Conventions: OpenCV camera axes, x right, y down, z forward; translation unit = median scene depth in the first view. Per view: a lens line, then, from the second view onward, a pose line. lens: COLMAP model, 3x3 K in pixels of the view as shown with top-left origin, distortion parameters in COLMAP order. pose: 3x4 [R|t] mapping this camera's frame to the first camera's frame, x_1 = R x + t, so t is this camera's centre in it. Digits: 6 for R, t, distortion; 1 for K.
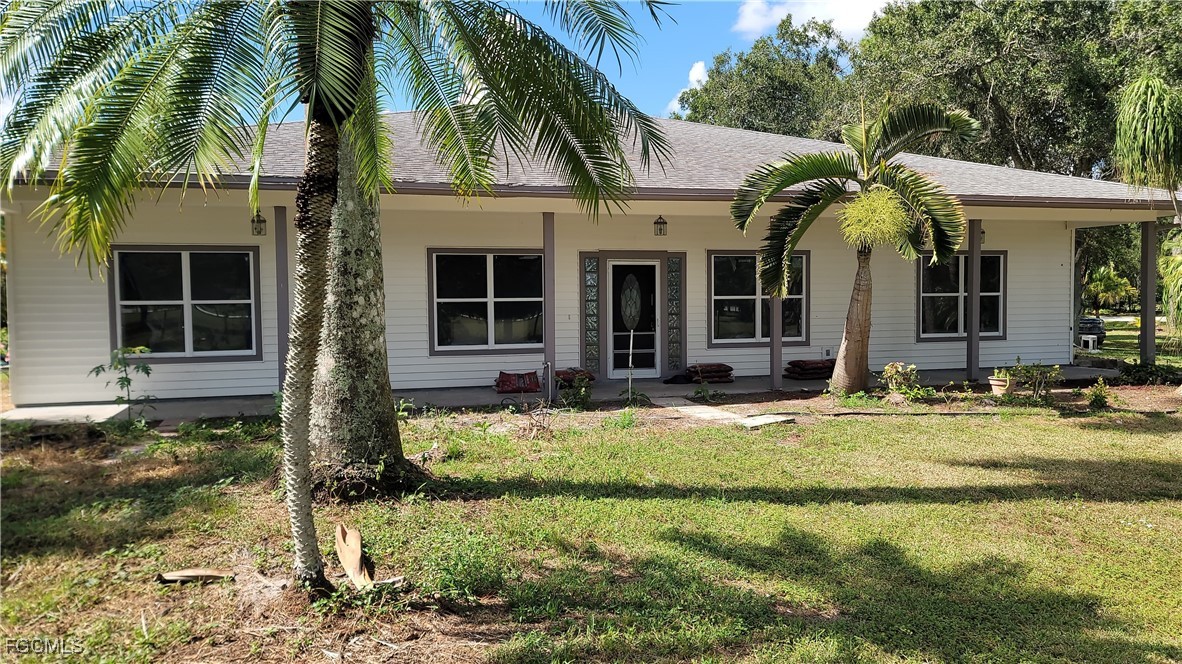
lens RADIAL K [[920.1, 0, 607.1], [0, 920.1, 338.3], [0, 0, 1]] dist [0.055026, 0.003784]
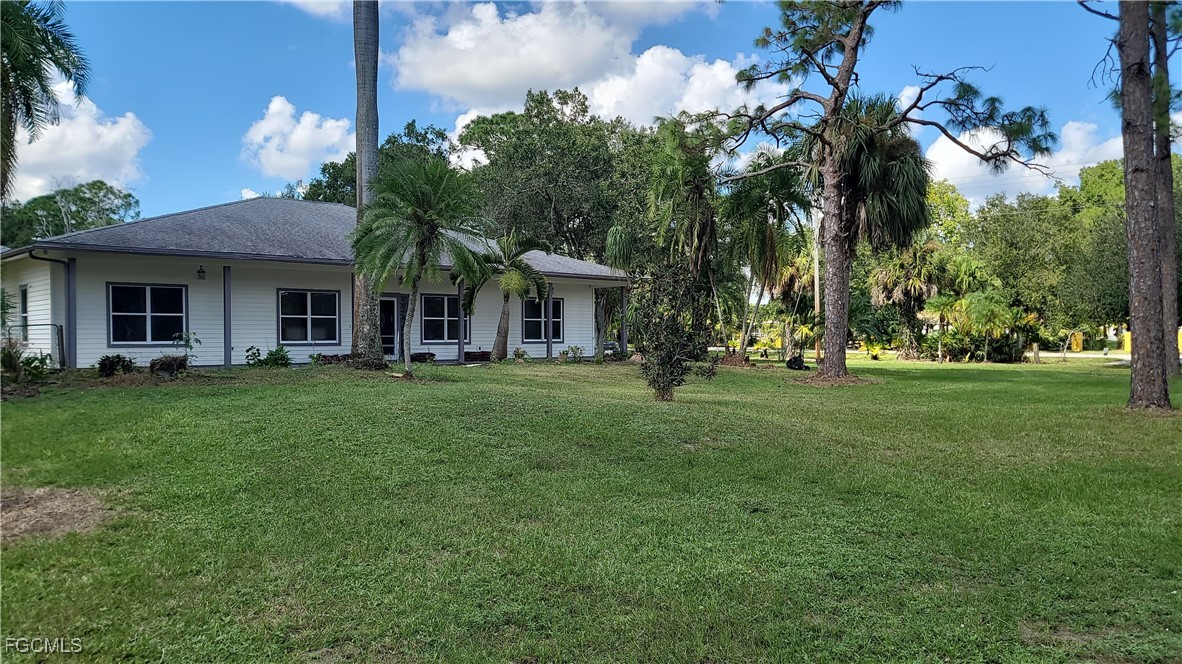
lens RADIAL K [[920.1, 0, 607.1], [0, 920.1, 338.3], [0, 0, 1]] dist [0.055026, 0.003784]
pose [[0.898989, 0.006538, 0.437923, -0.386372], [0.013197, 0.999030, -0.042008, 0.084295], [-0.437773, 0.043544, 0.898031, -0.894222]]
